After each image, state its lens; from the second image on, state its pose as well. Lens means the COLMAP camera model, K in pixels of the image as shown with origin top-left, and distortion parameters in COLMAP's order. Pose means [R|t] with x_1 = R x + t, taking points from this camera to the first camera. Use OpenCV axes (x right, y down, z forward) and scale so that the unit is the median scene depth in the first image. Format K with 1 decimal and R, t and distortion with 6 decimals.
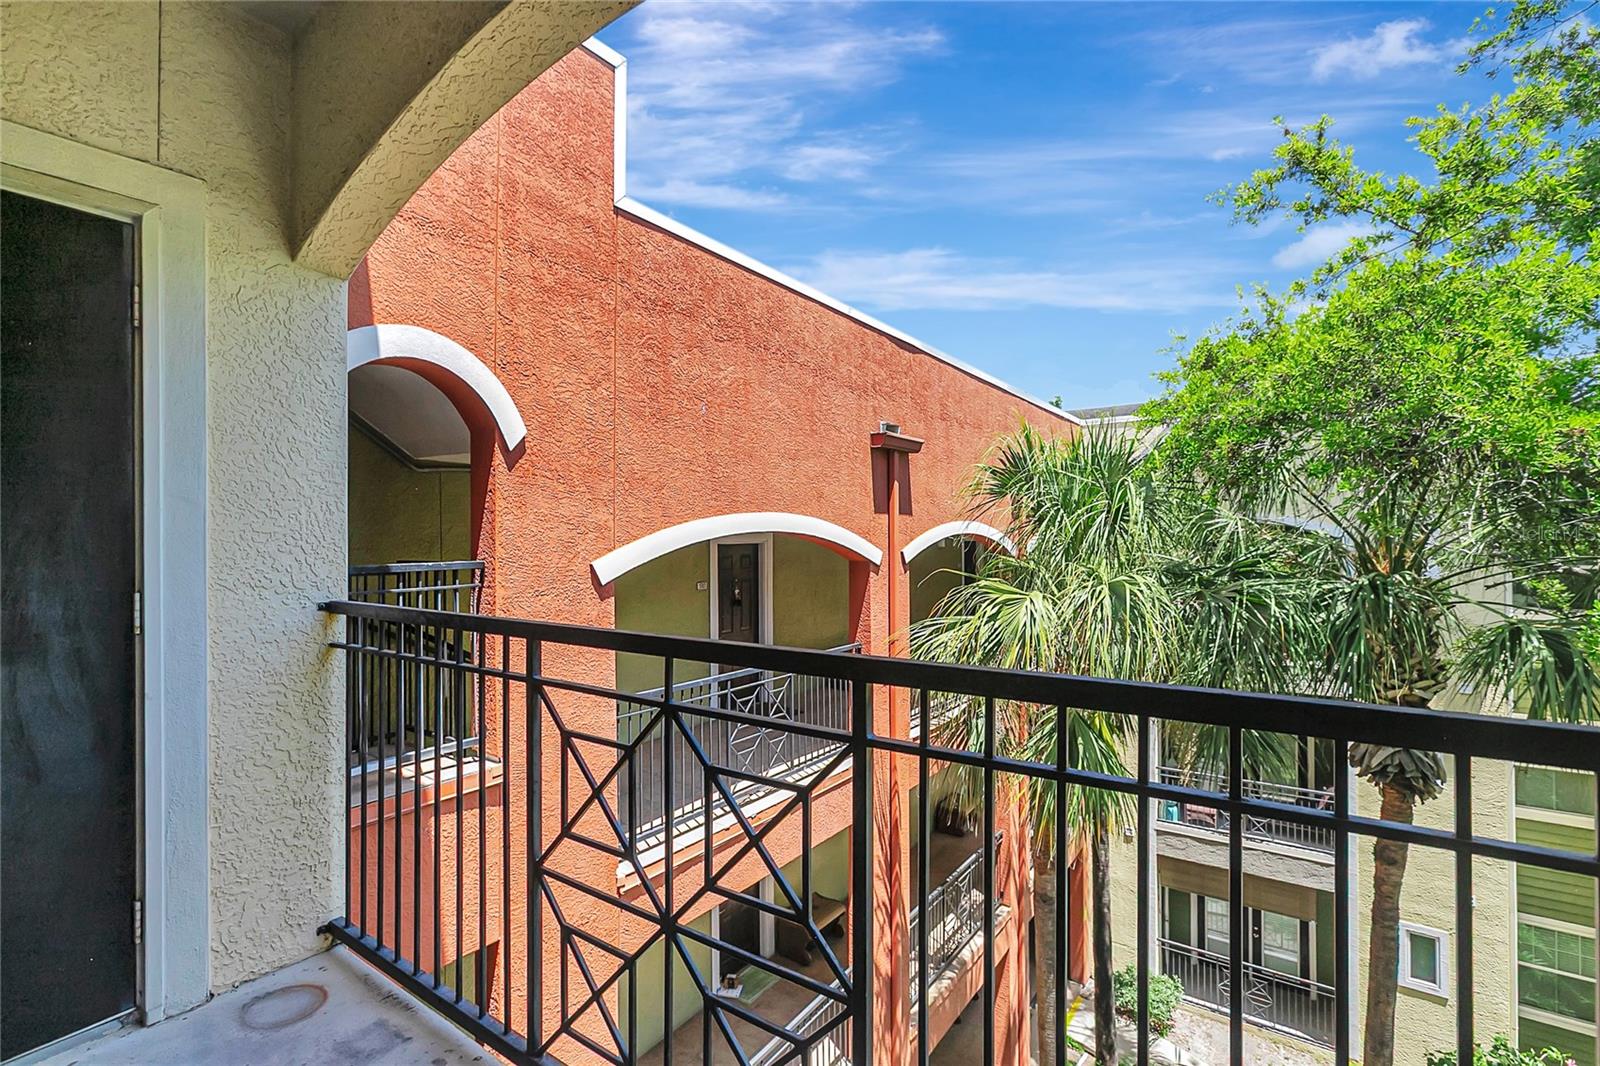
lens RADIAL K [[741.4, 0, 800.6], [0, 741.4, 532.9], [0, 0, 1]] dist [-0.026227, 0.012006]
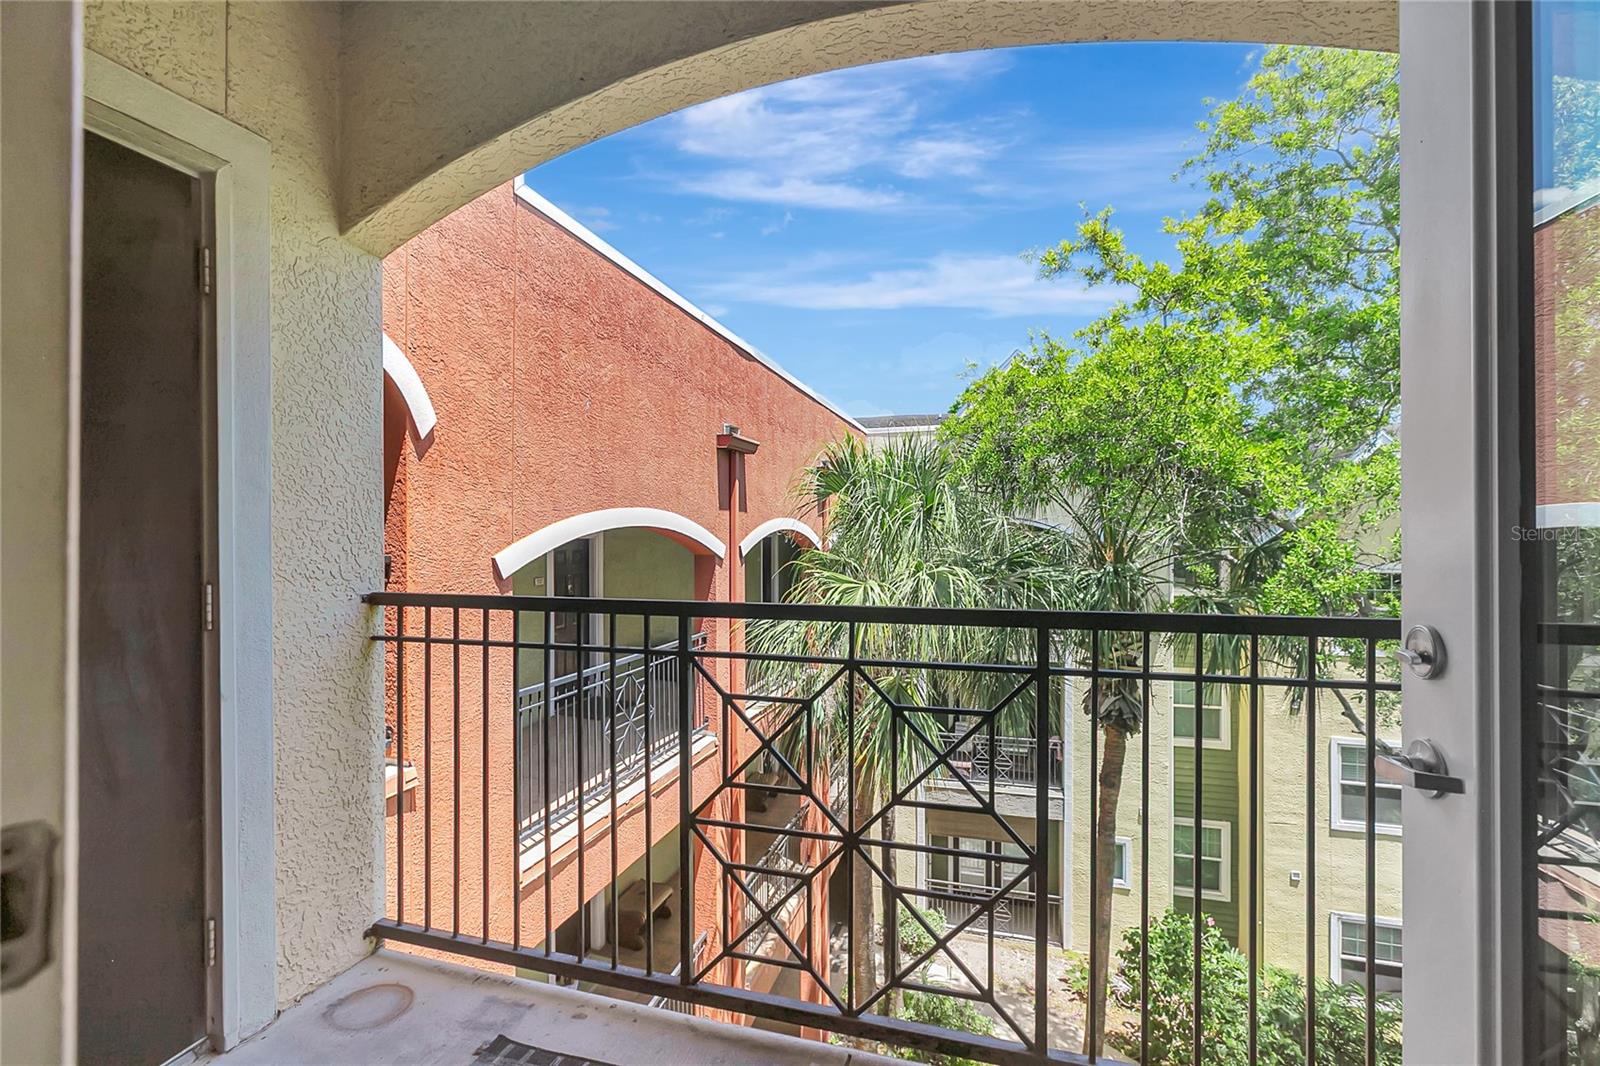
lens RADIAL K [[726.8, 0, 794.0], [0, 726.8, 537.0], [0, 0, 1]] dist [-0.028357, 0.013753]
pose [[0.948395, -0.000436, 0.317092, -0.231134], [-0.002413, 0.999960, 0.008591, 0.005860], [-0.317083, -0.008912, 0.948356, -0.038688]]
